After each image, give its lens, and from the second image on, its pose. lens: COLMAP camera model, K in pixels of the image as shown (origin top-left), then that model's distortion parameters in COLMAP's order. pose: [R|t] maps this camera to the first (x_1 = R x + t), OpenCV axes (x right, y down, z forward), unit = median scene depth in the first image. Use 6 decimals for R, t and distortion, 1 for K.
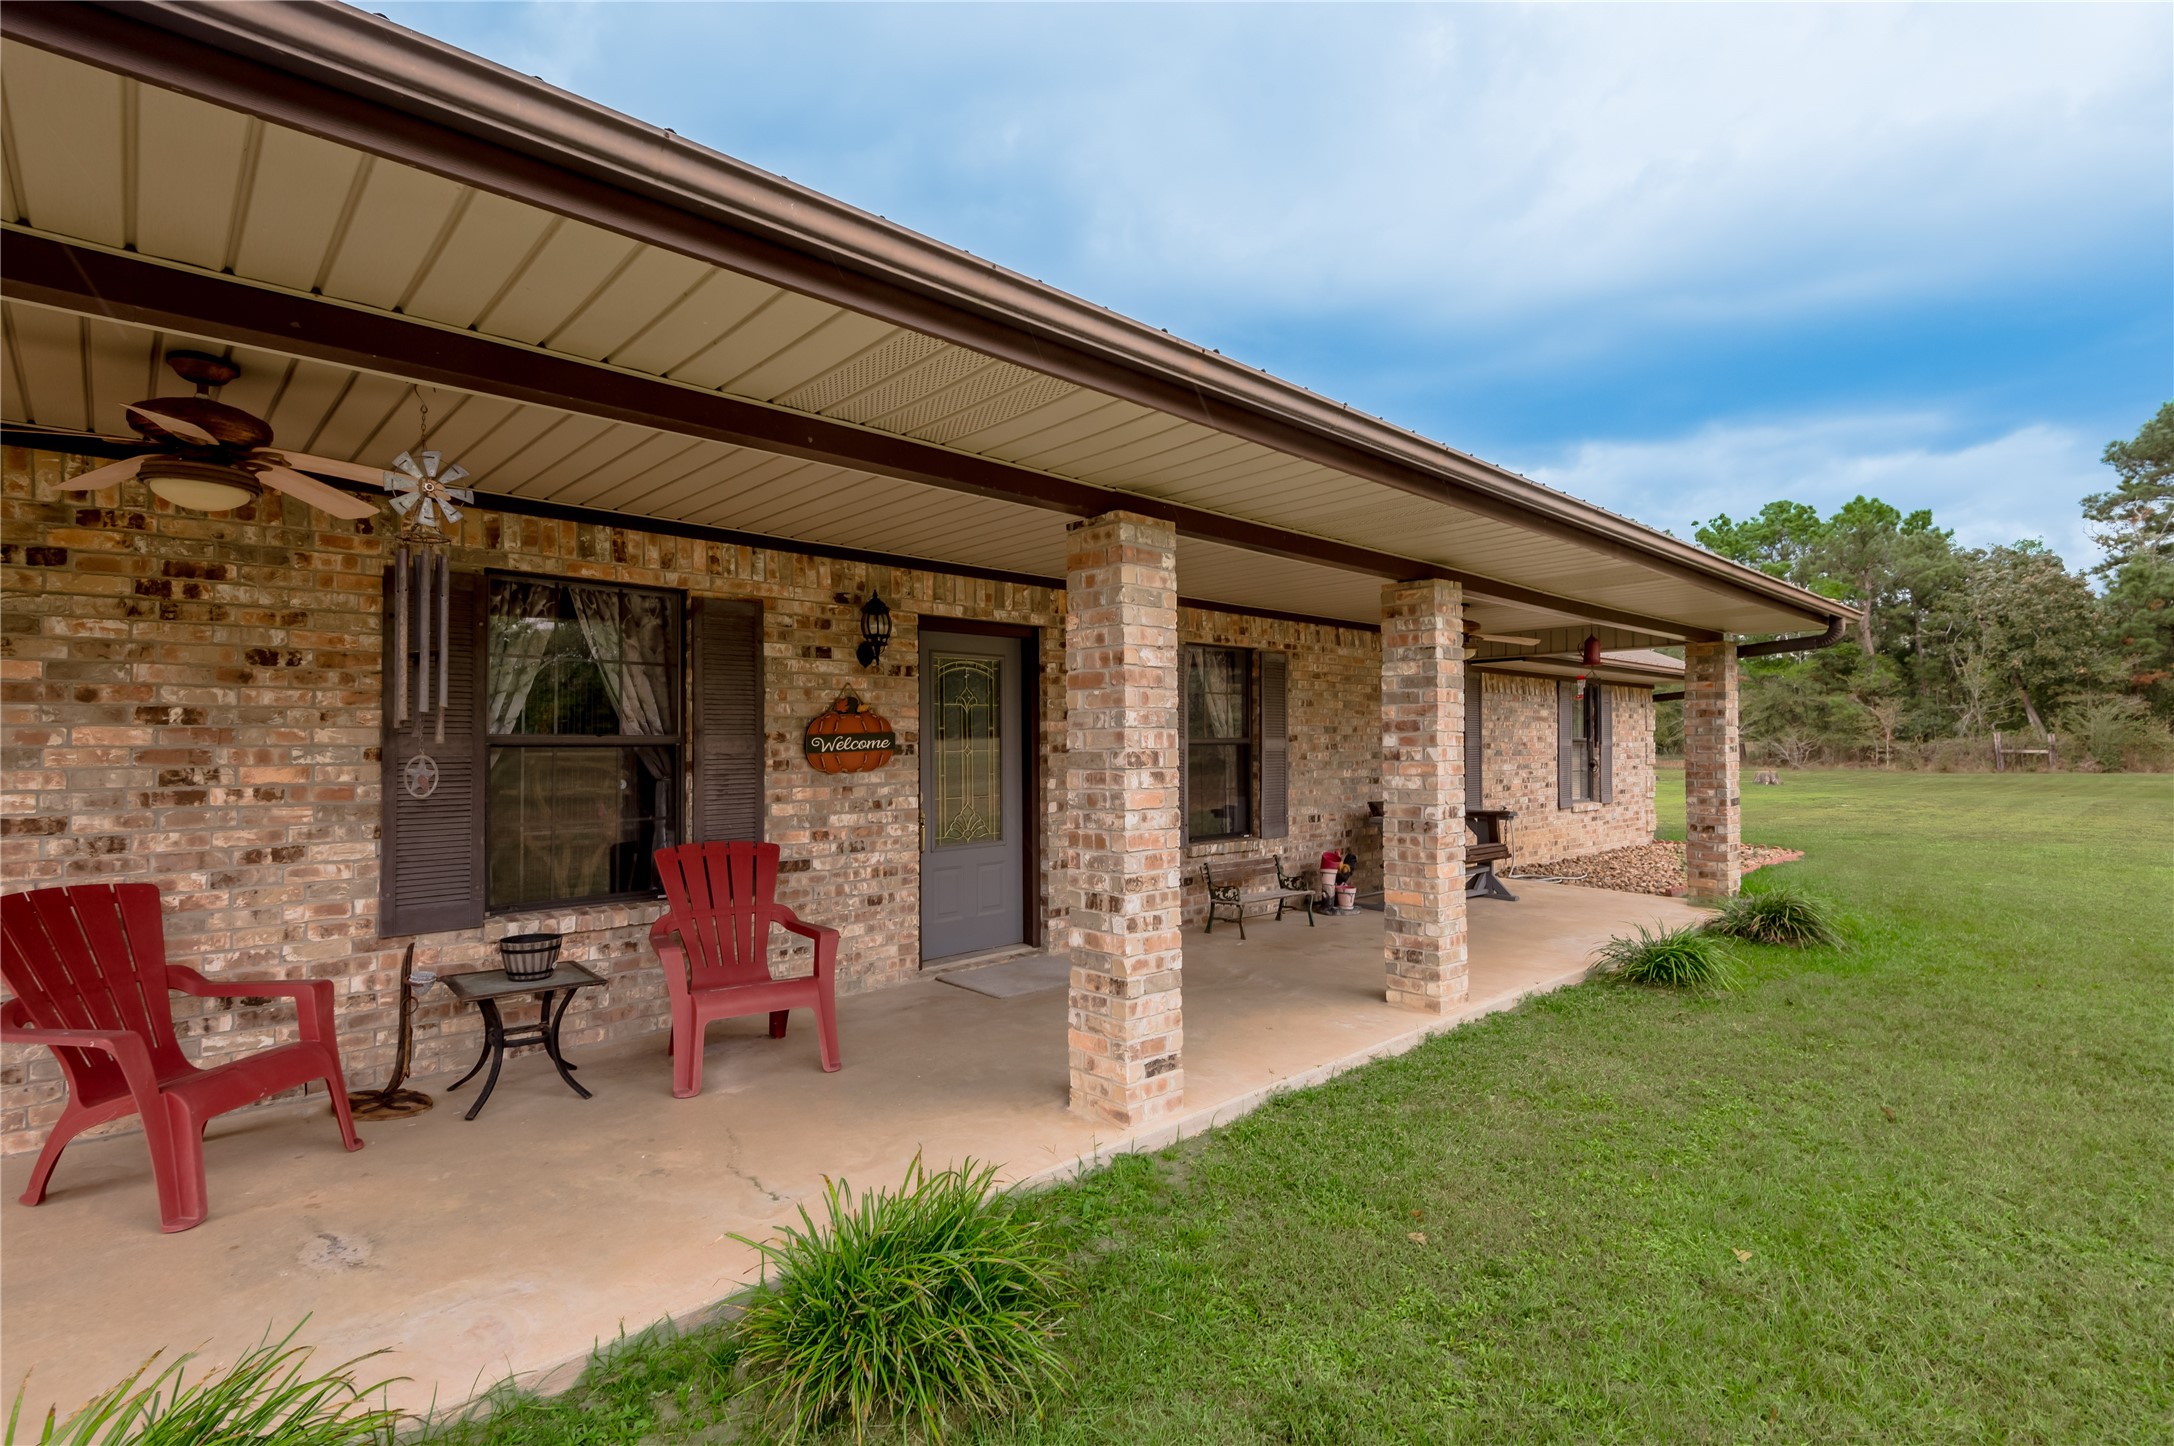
lens RADIAL K [[1009.5, 0, 1083.6], [0, 1009.5, 729.9], [0, 0, 1]] dist [0.022306, -0.014174]
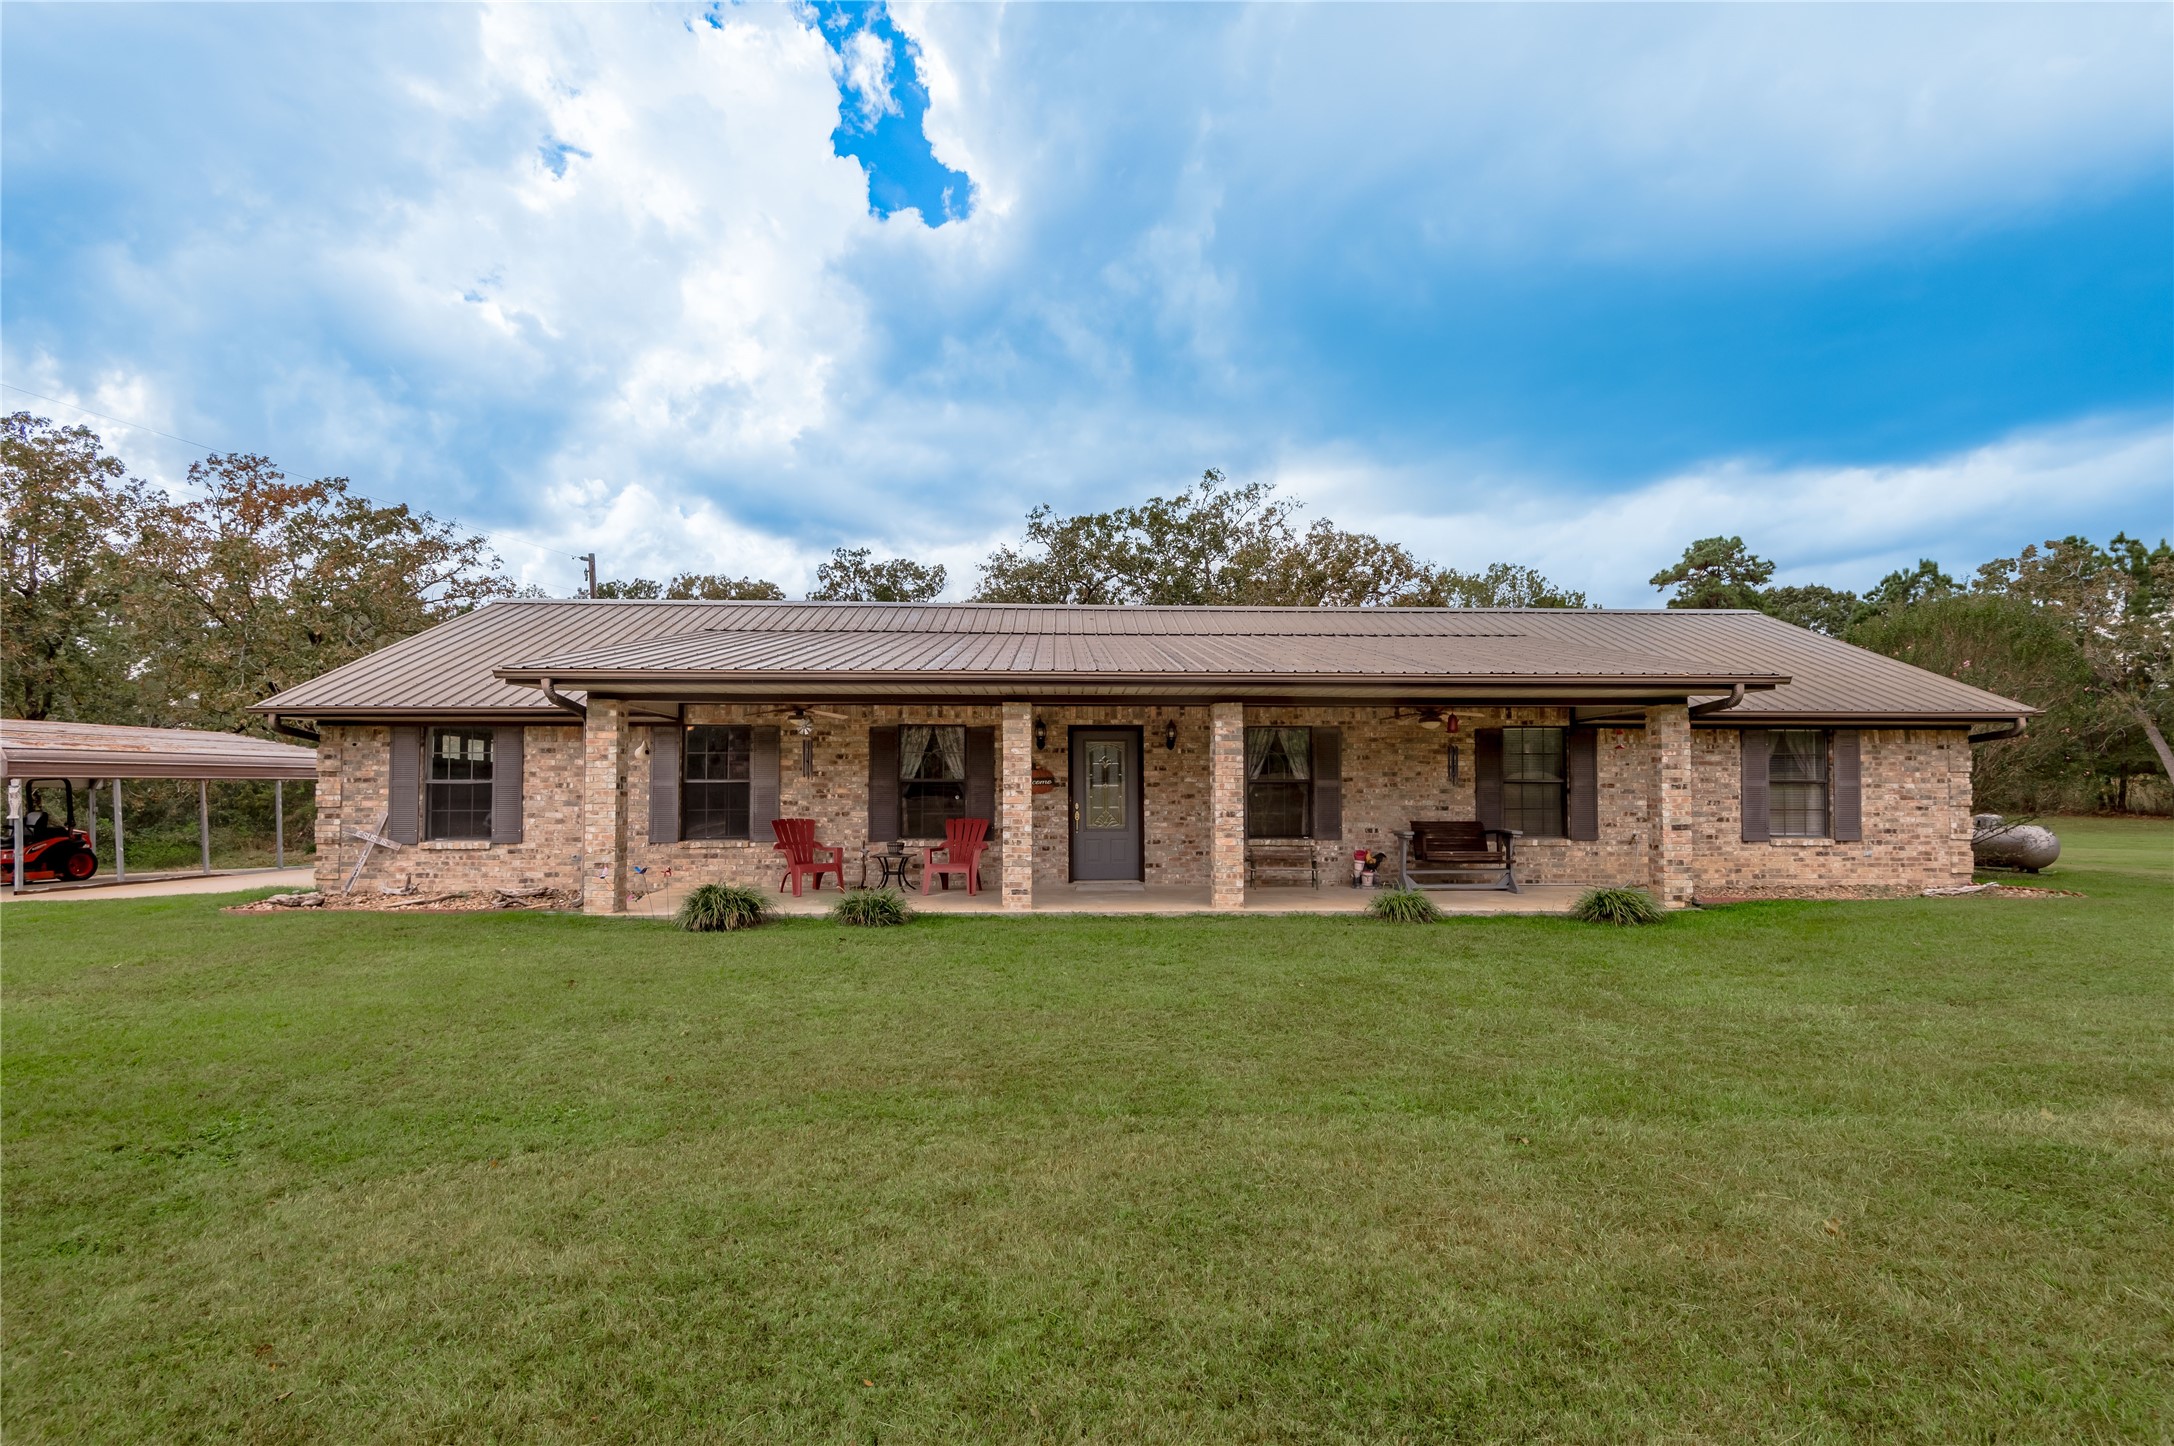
lens RADIAL K [[1009.5, 0, 1144.5], [0, 1009.5, 747.6], [0, 0, 1]] dist [0.022306, -0.014174]
pose [[0.775157, -0.023926, -0.631316, 1.446695], [0.006520, 0.999532, -0.029875, 0.004884], [0.631735, 0.019042, 0.774950, -0.673087]]
